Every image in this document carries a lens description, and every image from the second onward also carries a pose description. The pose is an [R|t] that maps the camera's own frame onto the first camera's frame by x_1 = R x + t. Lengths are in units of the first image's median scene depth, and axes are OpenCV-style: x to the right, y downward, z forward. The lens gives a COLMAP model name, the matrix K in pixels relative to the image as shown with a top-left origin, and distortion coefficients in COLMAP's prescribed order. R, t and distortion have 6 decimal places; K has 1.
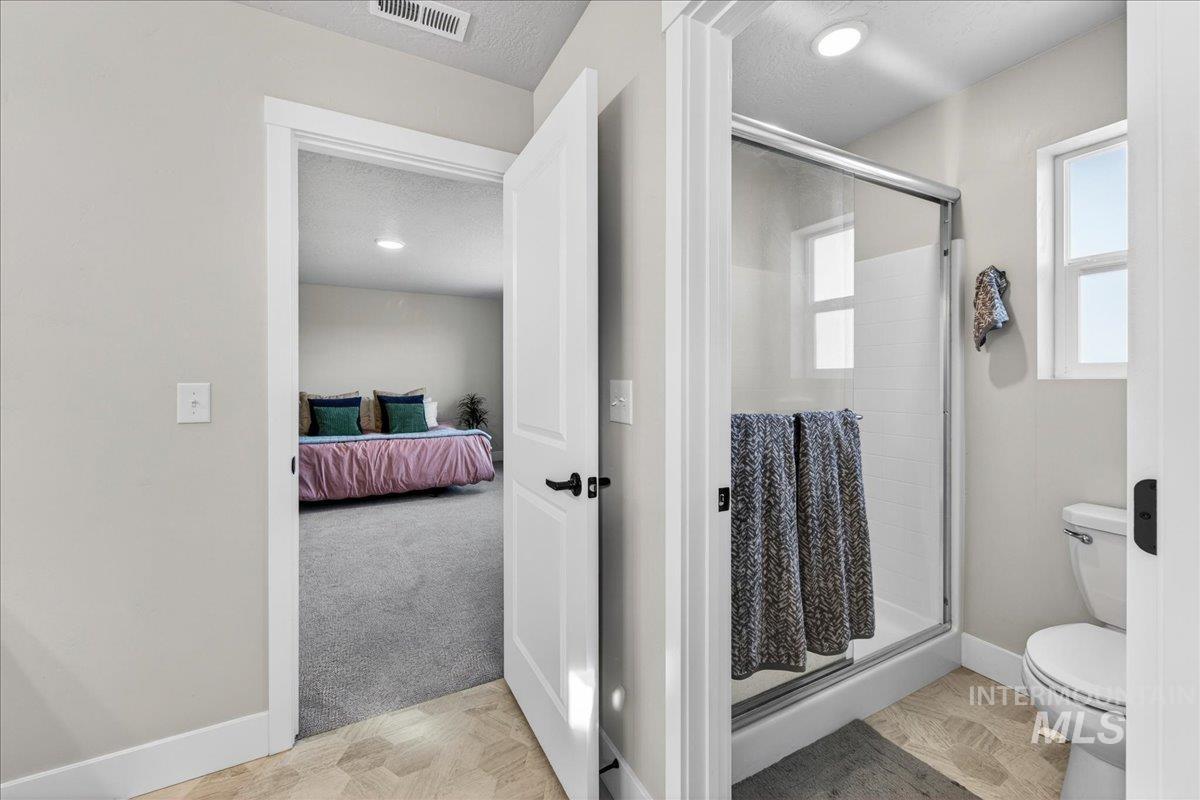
lens RADIAL K [[453.2, 0, 594.6], [0, 453.2, 397.7], [0, 0, 1]] dist [-0.000609, -0.000099]
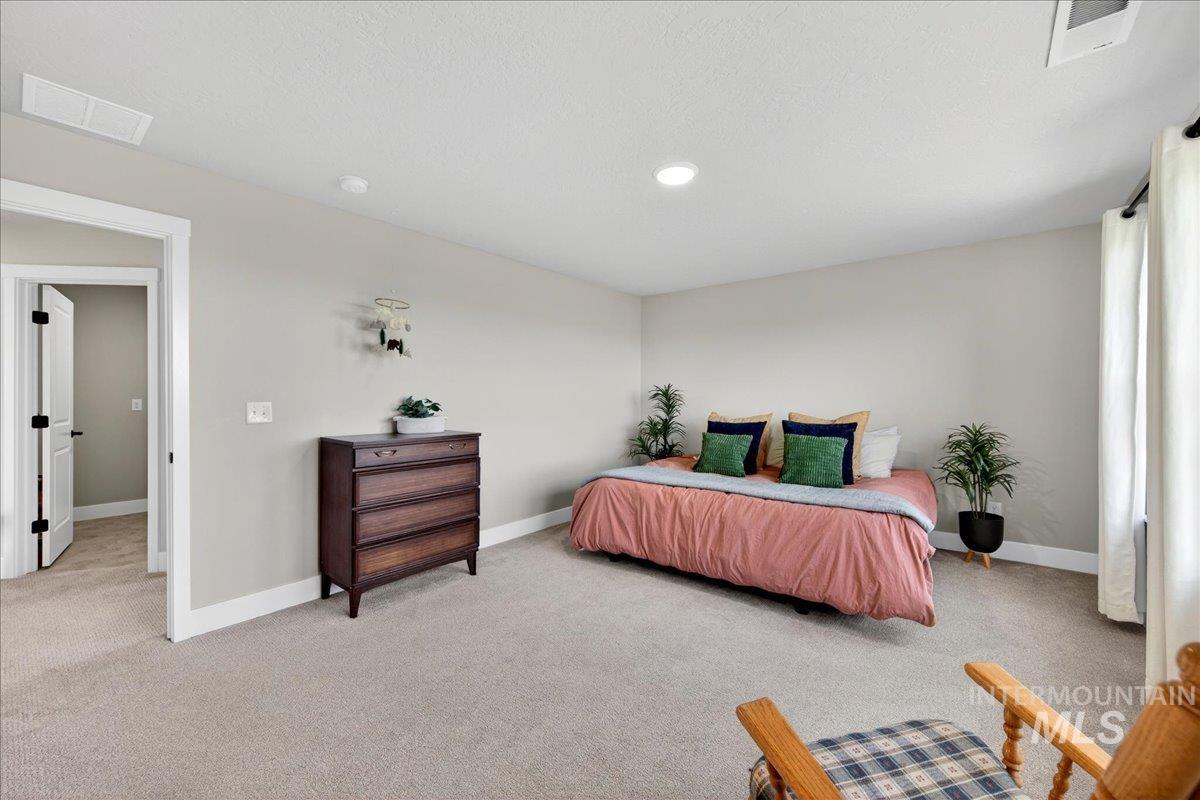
lens RADIAL K [[470.6, 0, 604.7], [0, 470.6, 389.1], [0, 0, 1]] dist [-0.000629, -0.000043]
pose [[0.390402, -0.016267, -0.920501, 0.083853], [-0.032522, 0.998976, -0.031447, -0.025589], [0.920070, 0.042214, 0.389473, 0.553194]]
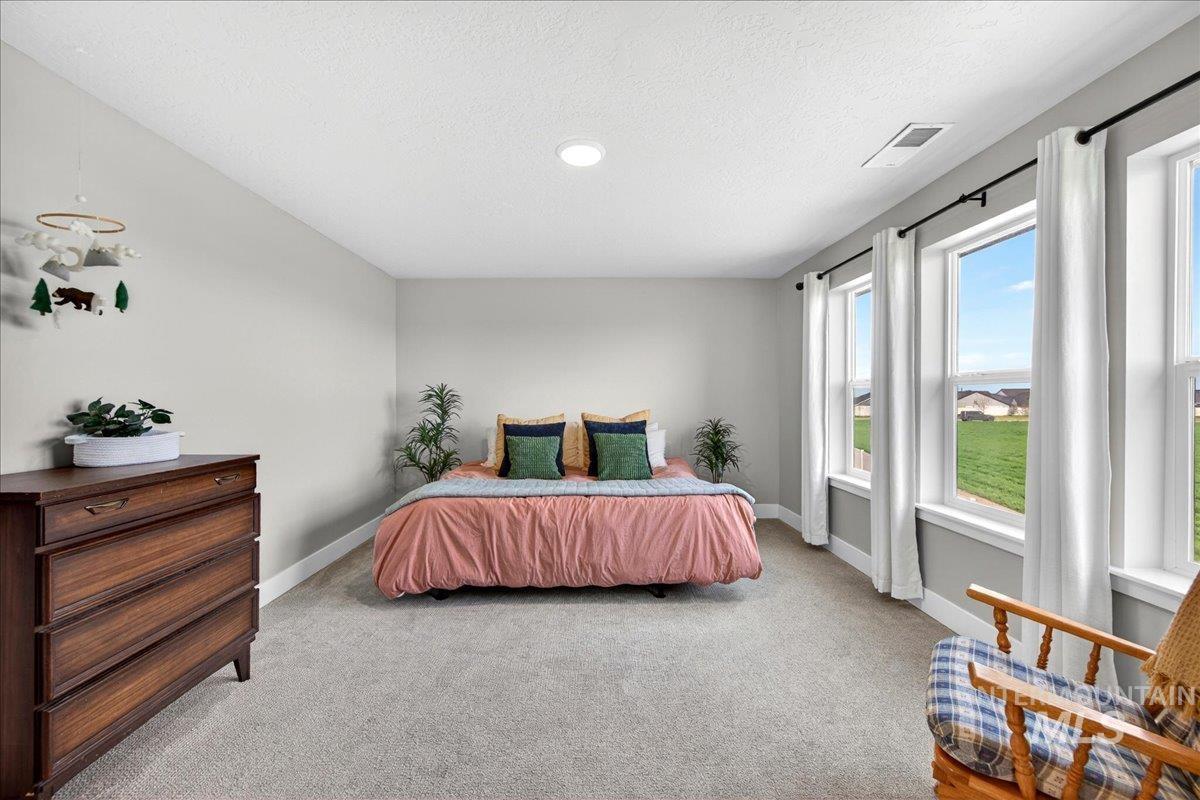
lens RADIAL K [[474.9, 0, 597.6], [0, 474.9, 392.6], [0, 0, 1]] dist [0.000201, -0.000108]
pose [[0.886420, -0.010106, -0.462772, -0.135485], [-0.011867, 0.998937, -0.044544, -0.019233], [0.462730, 0.044976, 0.885358, 0.405282]]
